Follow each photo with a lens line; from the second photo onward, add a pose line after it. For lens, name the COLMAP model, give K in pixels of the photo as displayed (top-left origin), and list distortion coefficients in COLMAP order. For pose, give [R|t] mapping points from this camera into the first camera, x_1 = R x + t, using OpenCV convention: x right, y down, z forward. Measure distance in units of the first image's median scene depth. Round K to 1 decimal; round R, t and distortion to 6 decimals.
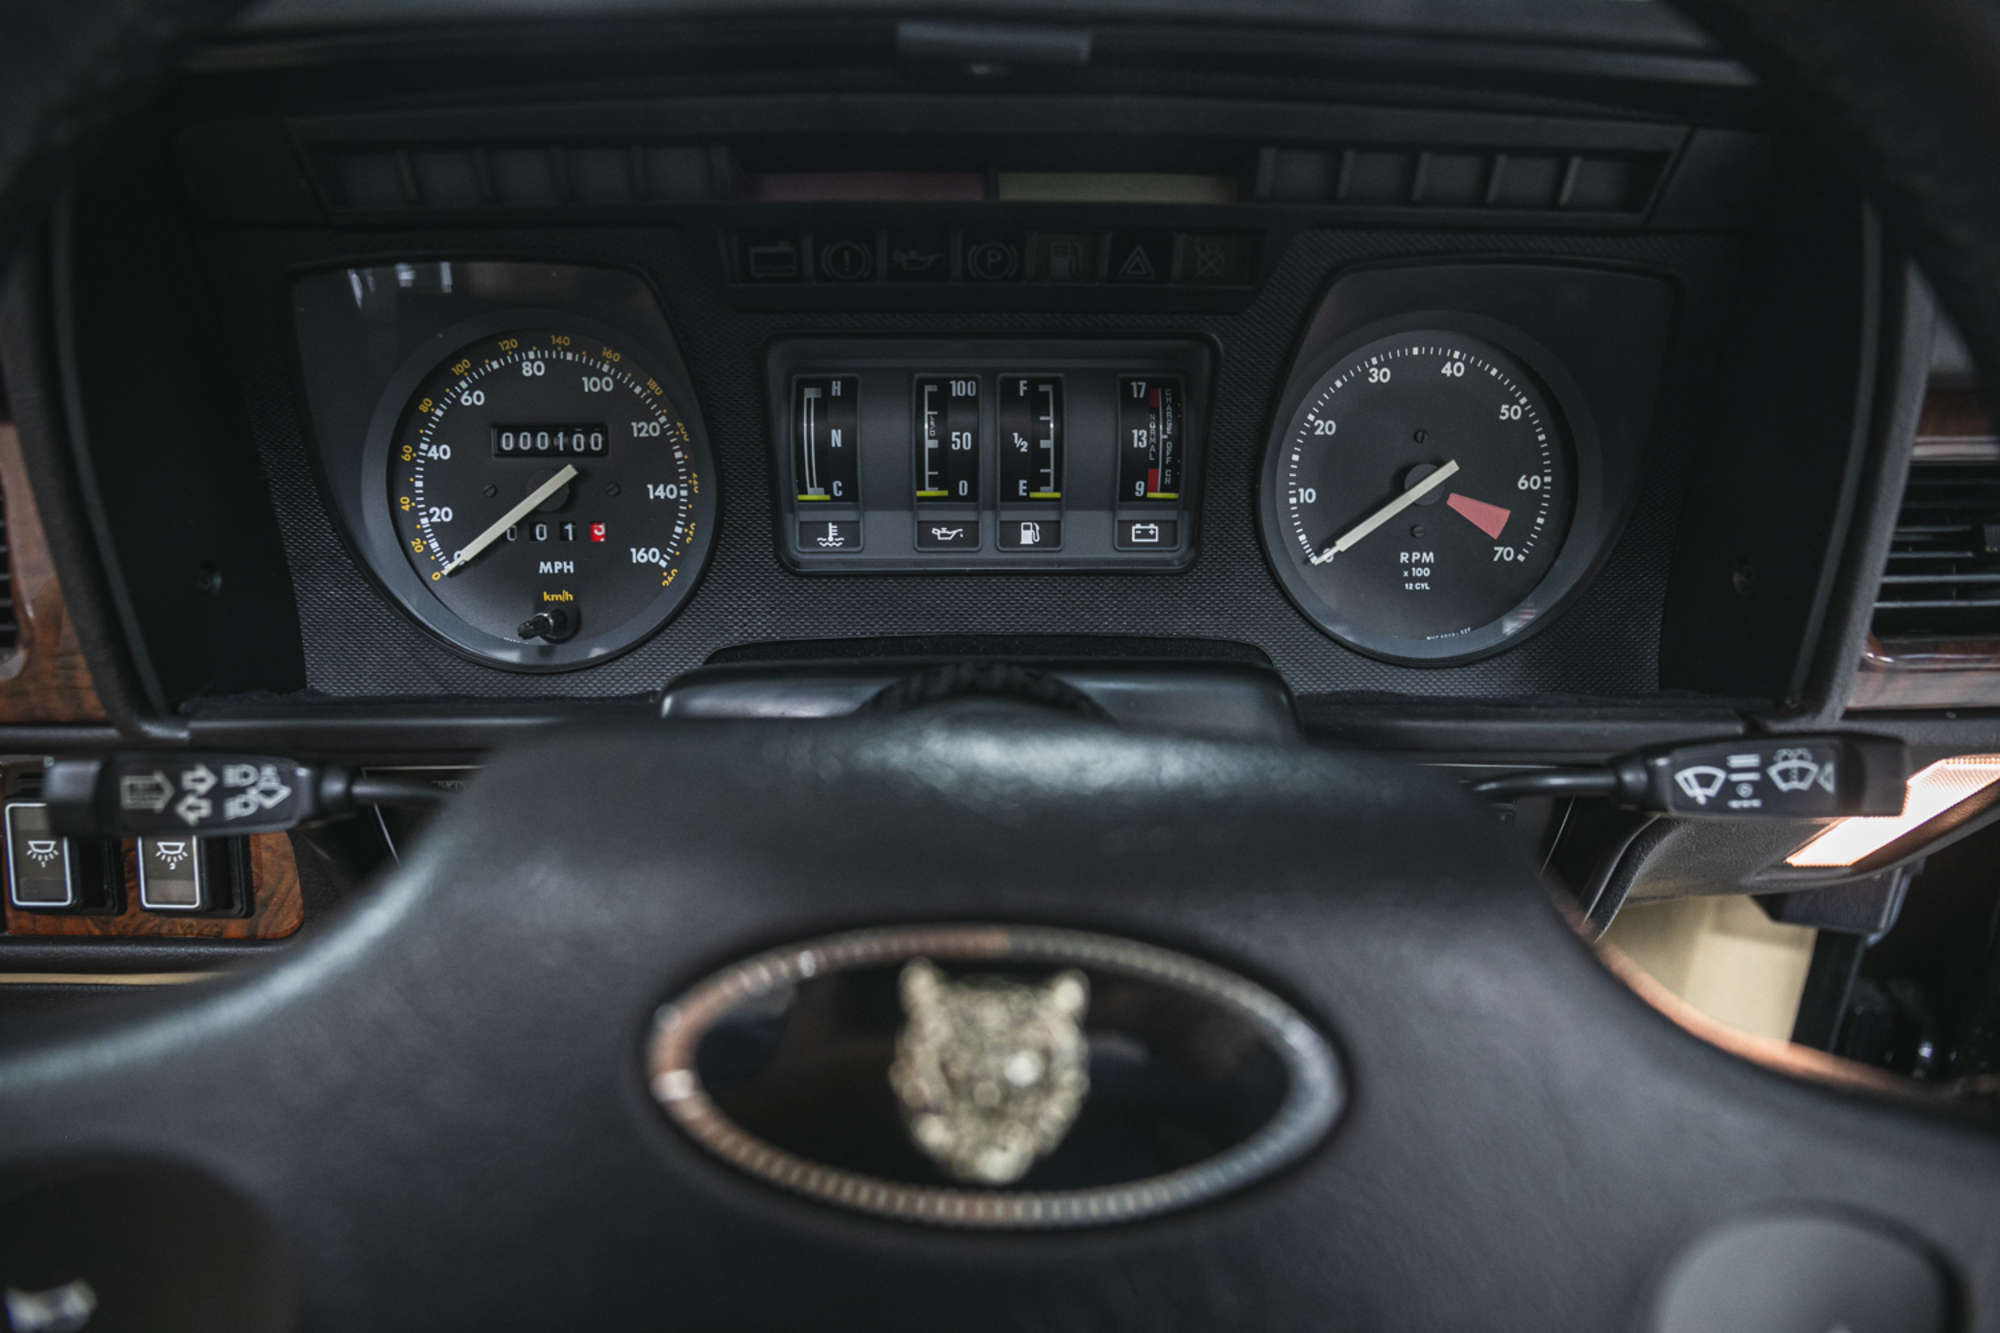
lens RADIAL K [[1340.2, 0, 1000.0], [0, 1340.2, 666.5], [0, 0, 1]] dist [-0.107318, 0.068487]
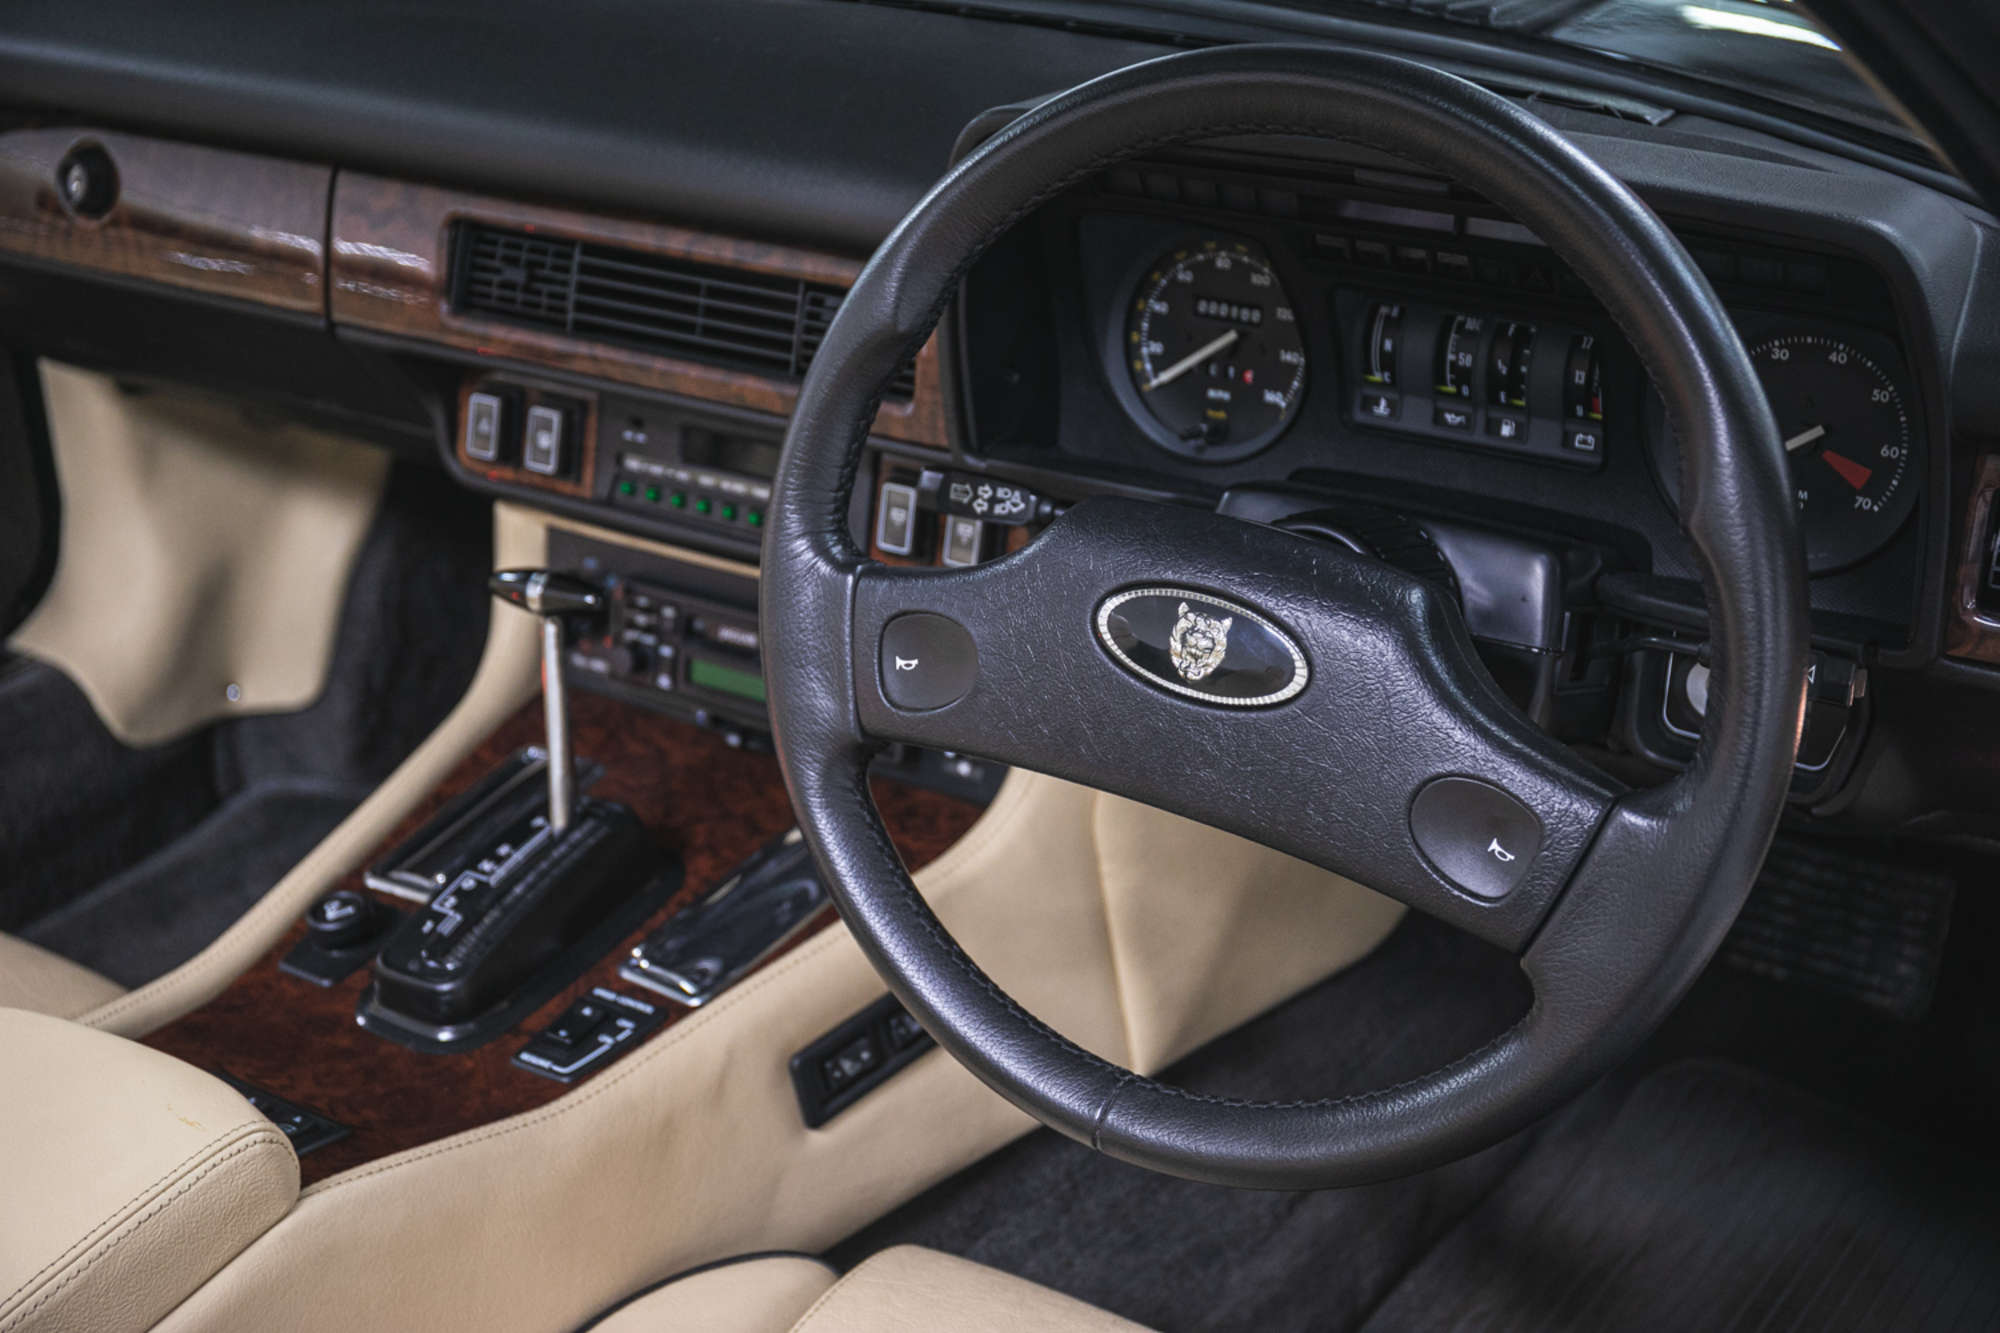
lens RADIAL K [[2814.4, 0, 1000.0], [0, 2814.4, 666.5], [0, 0, 1]] dist [-0.001376, -0.009005]
pose [[0.830203, 0.214202, -0.514665, 1.198348], [-0.165852, 0.976332, 0.138813, -0.181128], [0.532218, -0.029885, 0.846080, -1.887546]]
